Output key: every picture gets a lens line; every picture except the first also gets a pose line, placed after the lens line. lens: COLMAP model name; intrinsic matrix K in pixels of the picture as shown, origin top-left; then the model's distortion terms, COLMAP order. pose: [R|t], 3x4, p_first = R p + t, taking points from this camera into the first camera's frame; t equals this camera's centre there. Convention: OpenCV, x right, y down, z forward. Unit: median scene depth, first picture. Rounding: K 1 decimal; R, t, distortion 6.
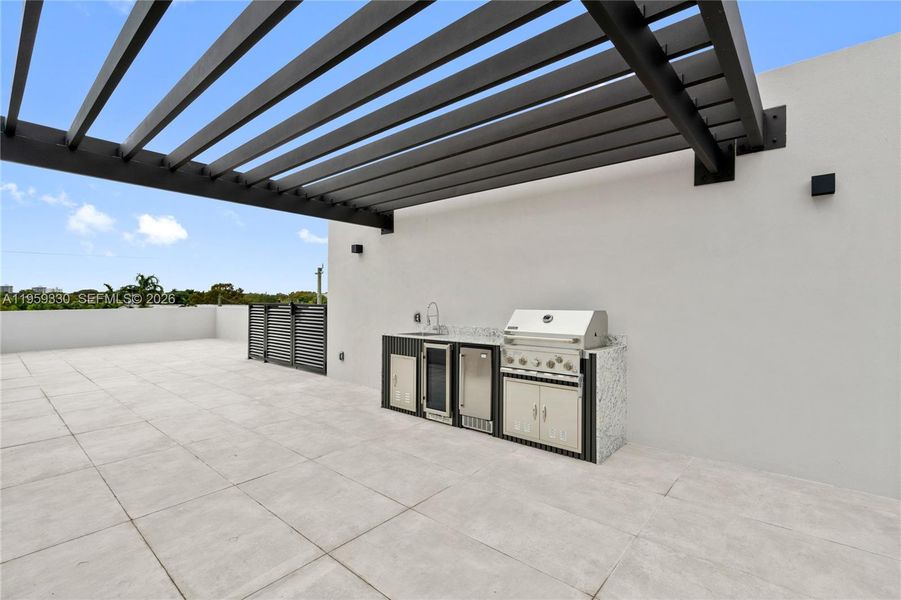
lens RADIAL K [[416.8, 0, 451.1], [0, 416.8, 299.2], [0, 0, 1]] dist [-0.002215, -0.000227]
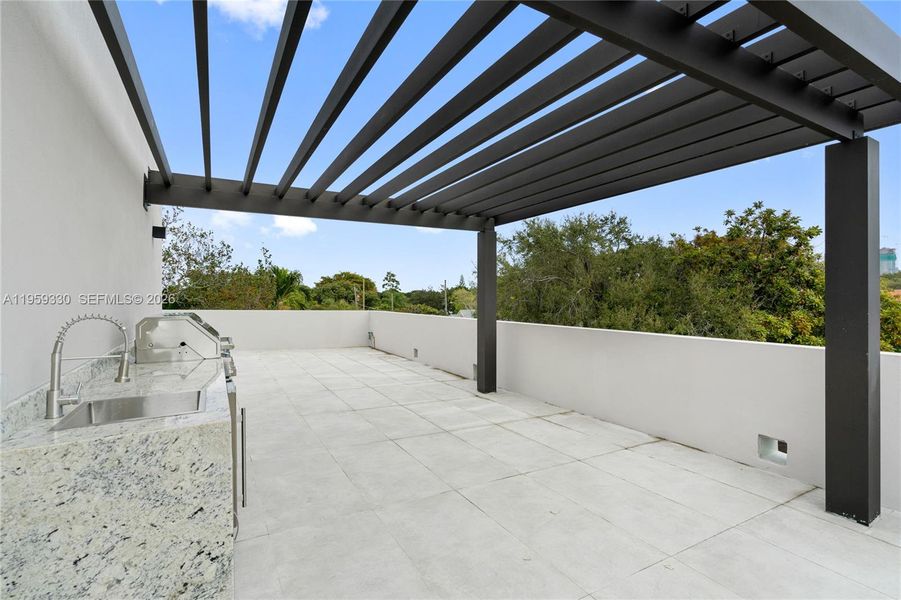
lens RADIAL K [[416.8, 0, 449.2], [0, 416.8, 298.7], [0, 0, 1]] dist [-0.002215, -0.000227]
pose [[-0.943447, -0.003435, 0.331504, -0.682646], [-0.004377, 0.999988, -0.002094, 0.001464], [-0.331493, -0.003427, -0.943451, 2.035168]]
